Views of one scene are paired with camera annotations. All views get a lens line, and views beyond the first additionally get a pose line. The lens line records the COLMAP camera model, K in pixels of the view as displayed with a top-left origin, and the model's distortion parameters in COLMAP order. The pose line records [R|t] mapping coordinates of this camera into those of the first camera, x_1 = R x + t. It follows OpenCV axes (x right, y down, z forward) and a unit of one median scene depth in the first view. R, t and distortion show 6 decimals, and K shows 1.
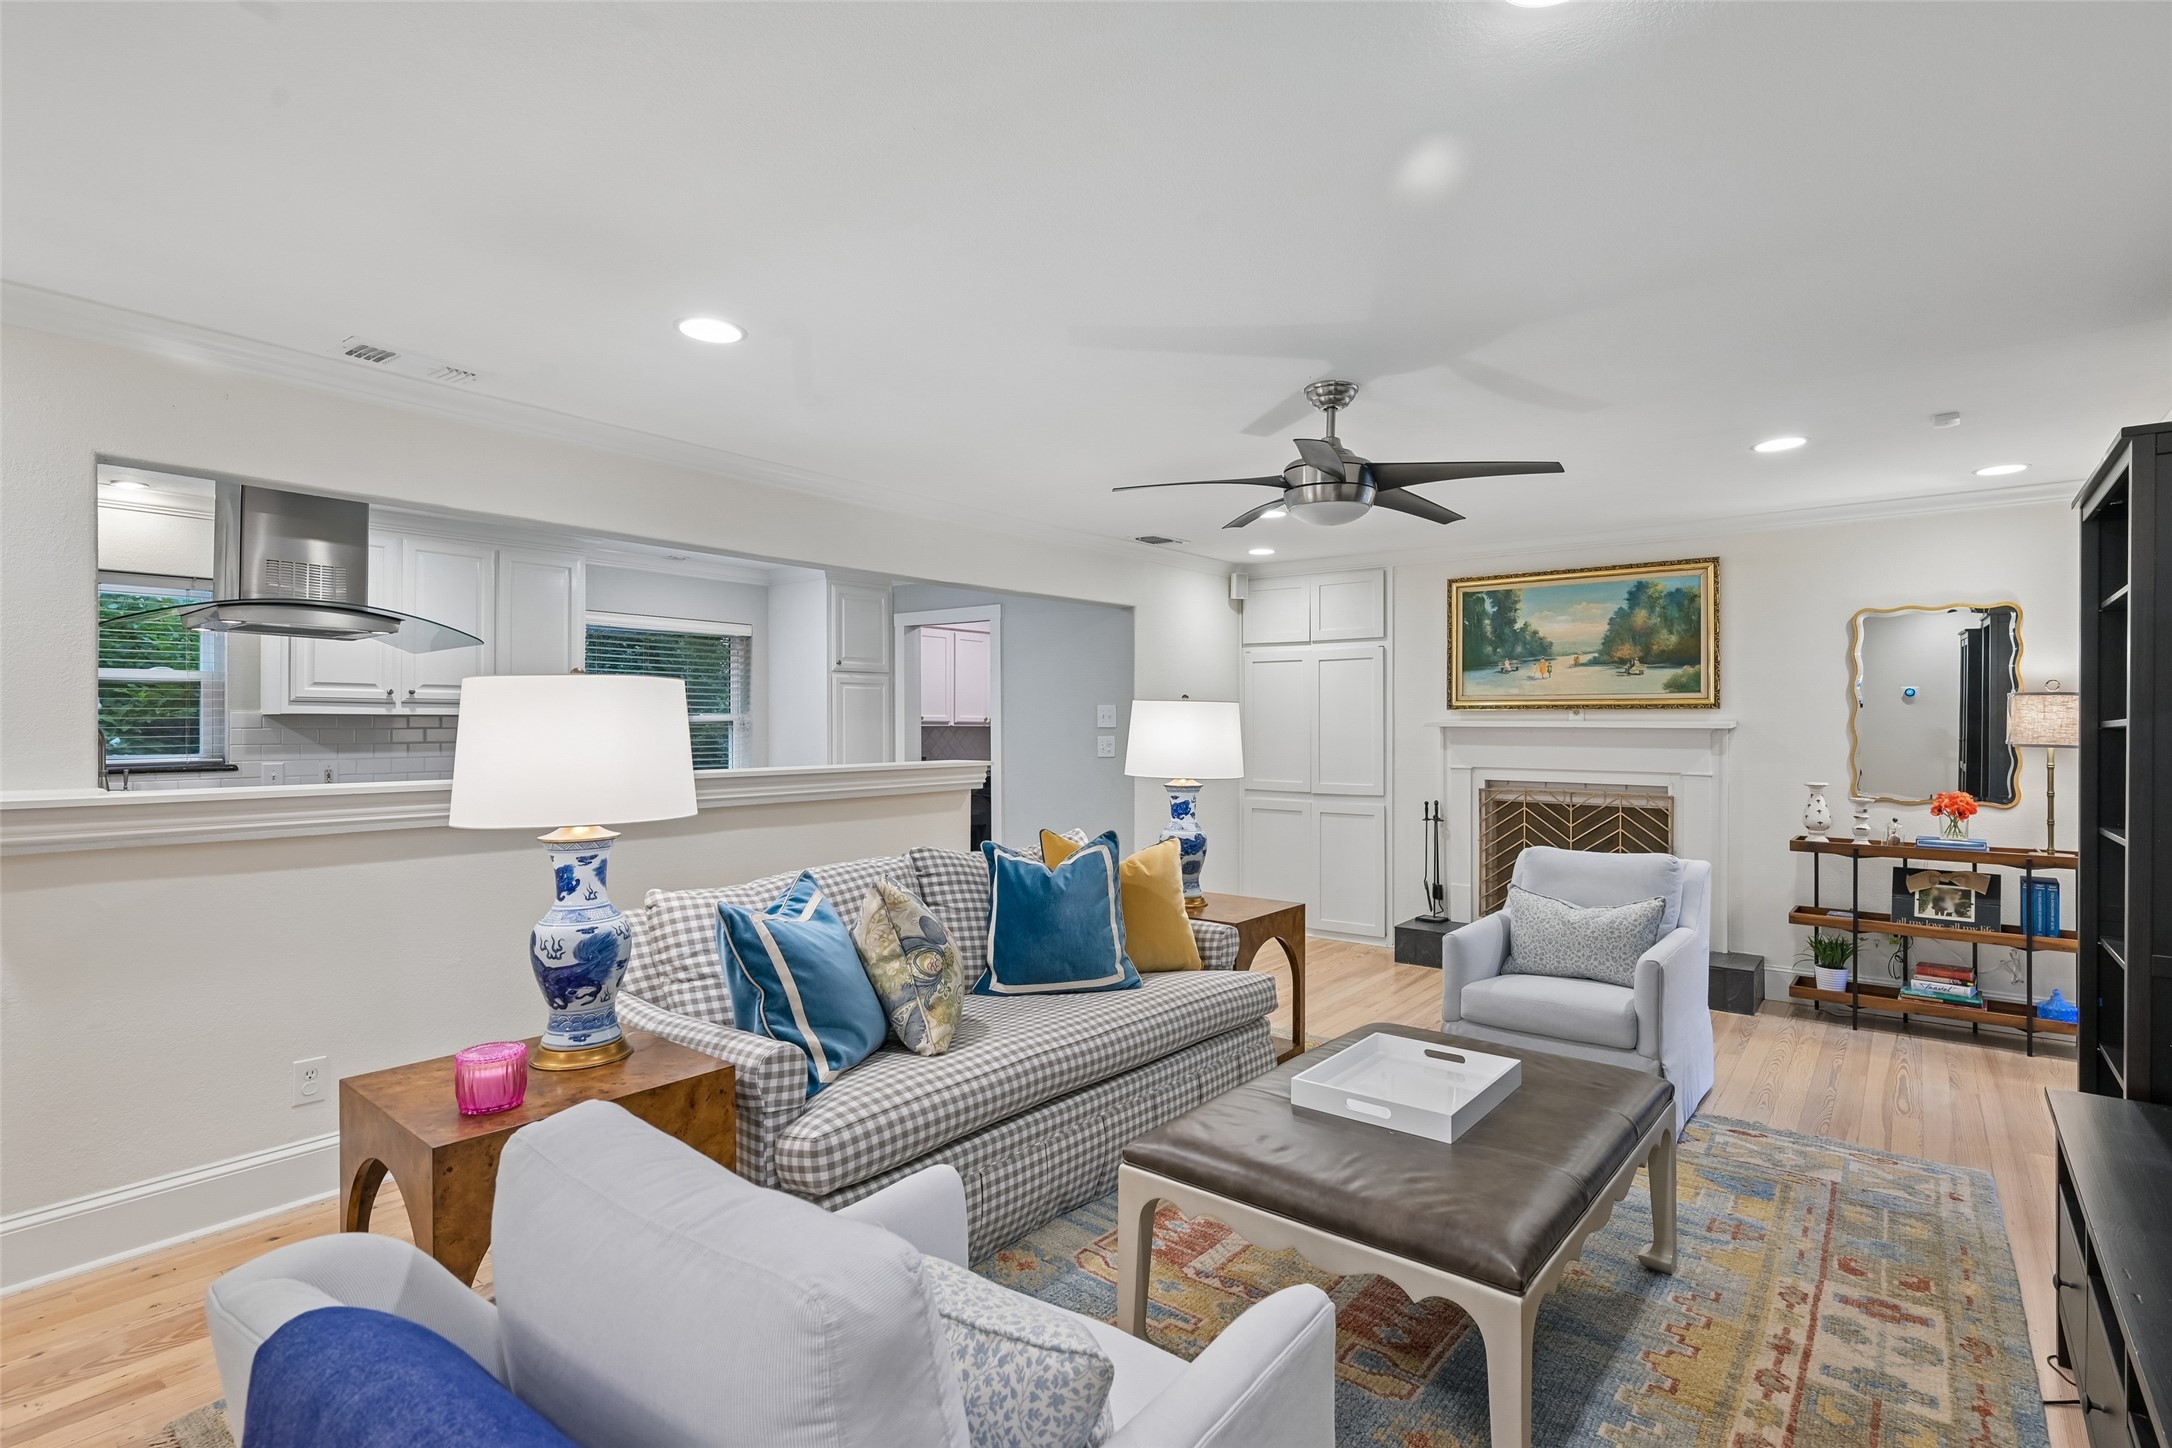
lens RADIAL K [[1057.4, 0, 1100.0], [0, 1057.4, 722.5], [0, 0, 1]] dist [0.003108, 0.000457]
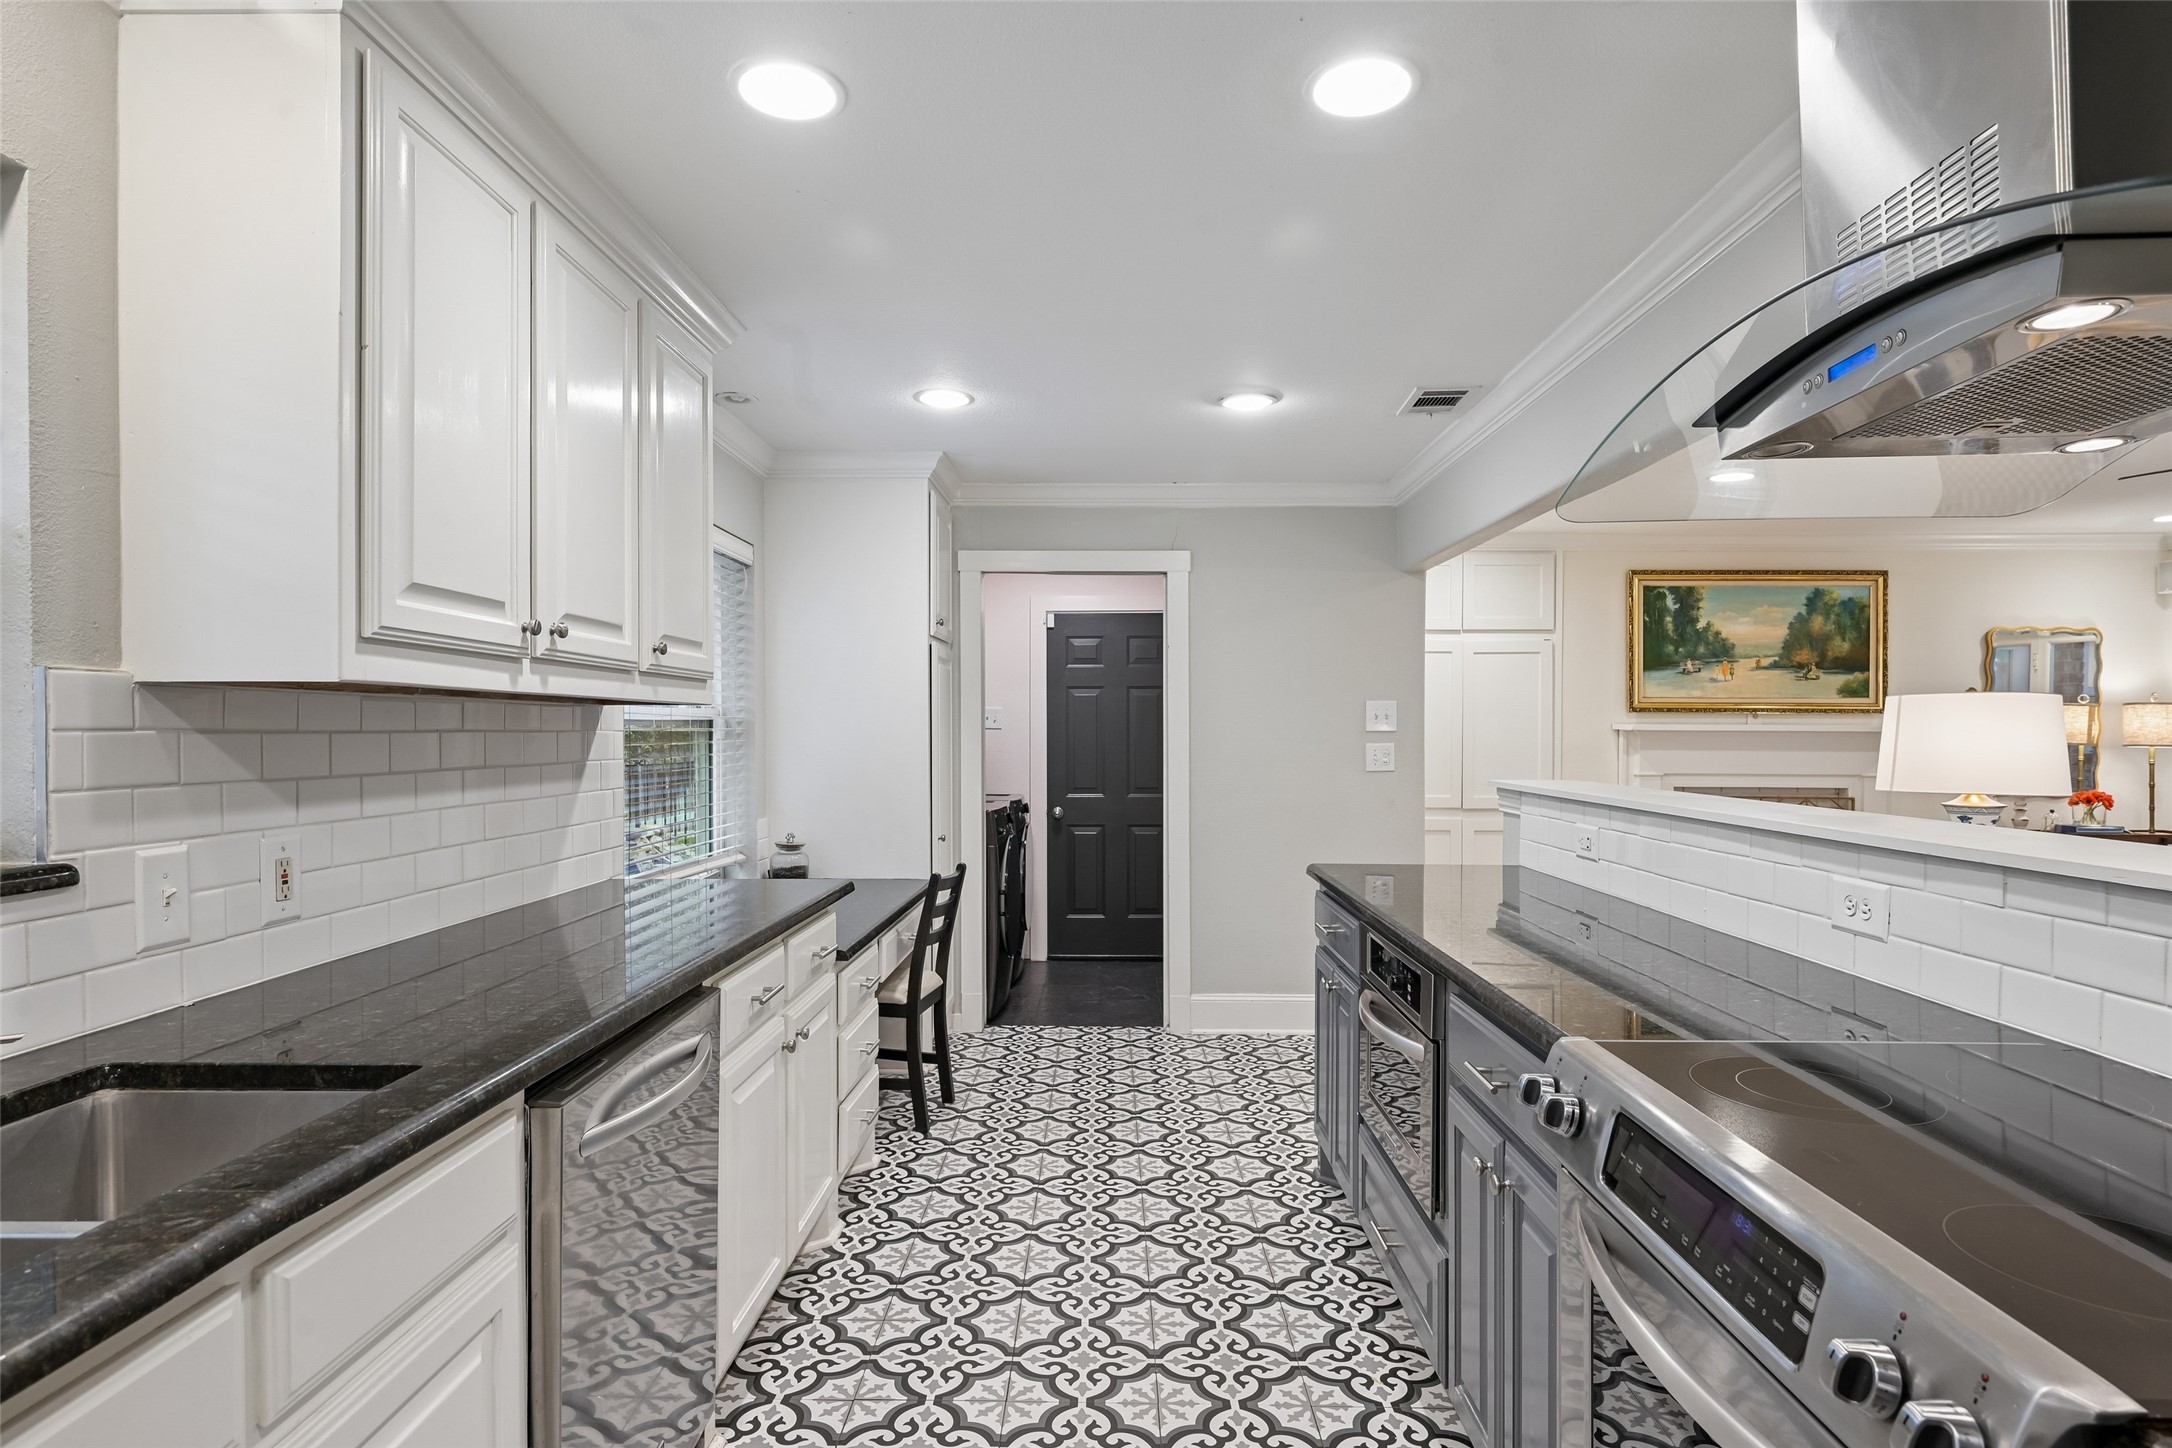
lens RADIAL K [[1093.0, 0, 1070.4], [0, 1093.0, 739.7], [0, 0, 1]] dist [-0.011656, 0.001689]
pose [[0.812886, -0.003959, 0.582409, -0.694335], [-0.002886, 0.999937, 0.010824, 0.003753], [-0.582416, -0.010479, 0.812824, 0.569630]]
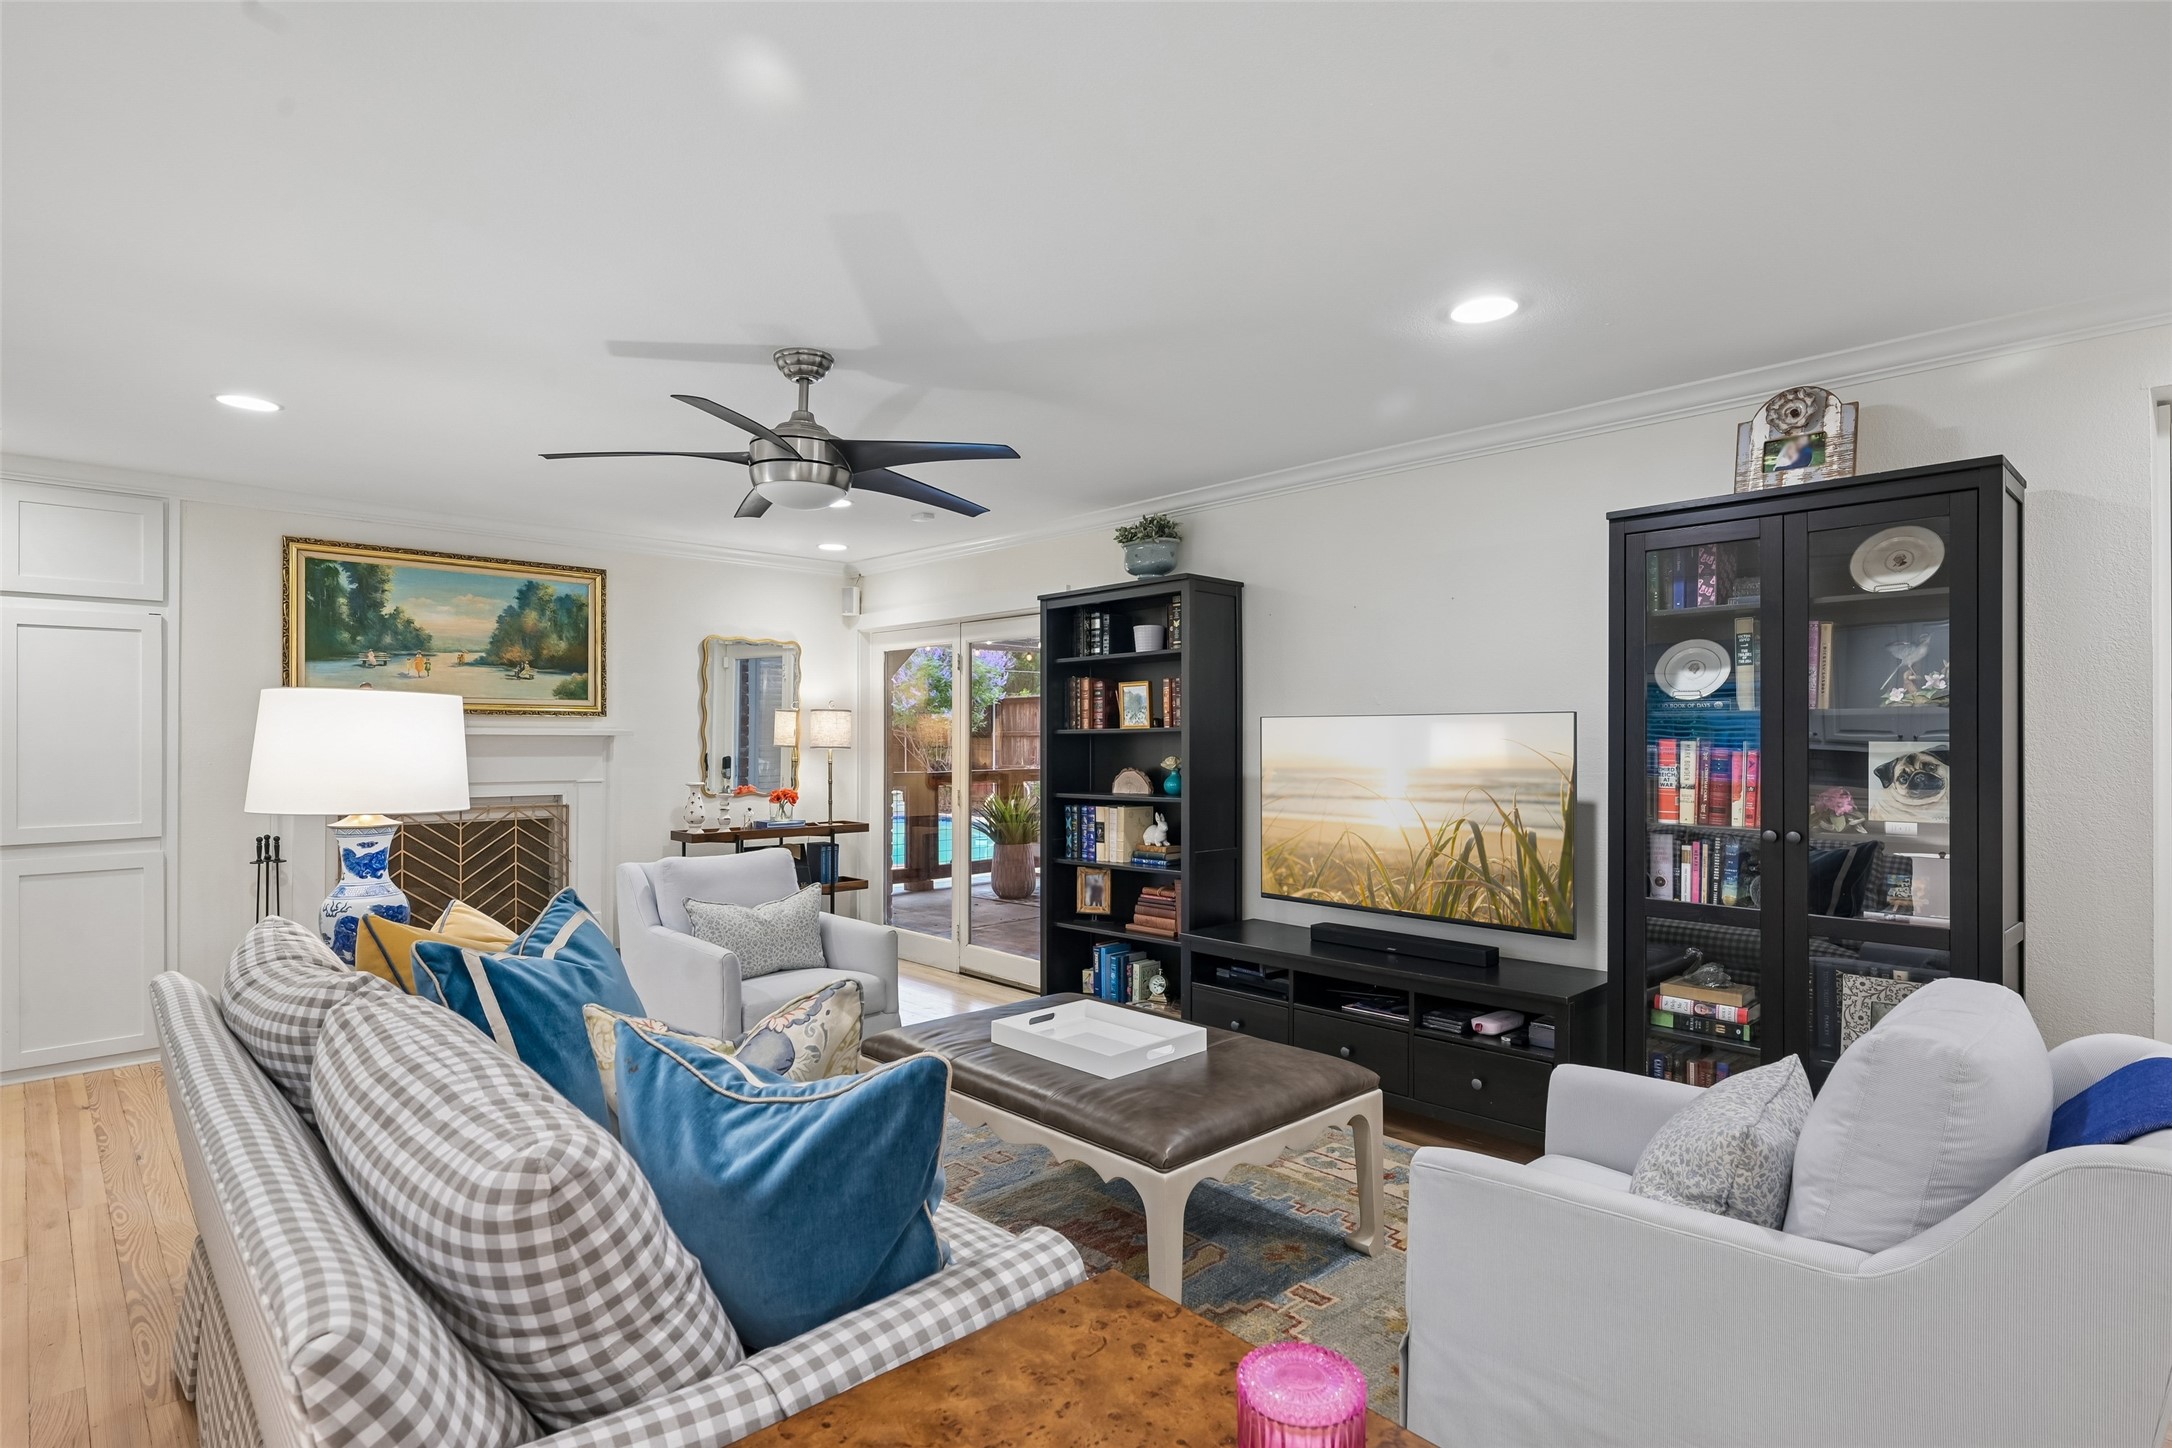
lens RADIAL K [[1093.0, 0, 1102.4], [0, 1093.0, 733.2], [0, 0, 1]] dist [-0.011656, 0.001689]
pose [[0.120600, 0.000587, 0.992701, -0.401977], [-0.004097, 0.999992, -0.000094, 0.001243], [-0.992693, -0.004056, 0.120602, 0.374815]]
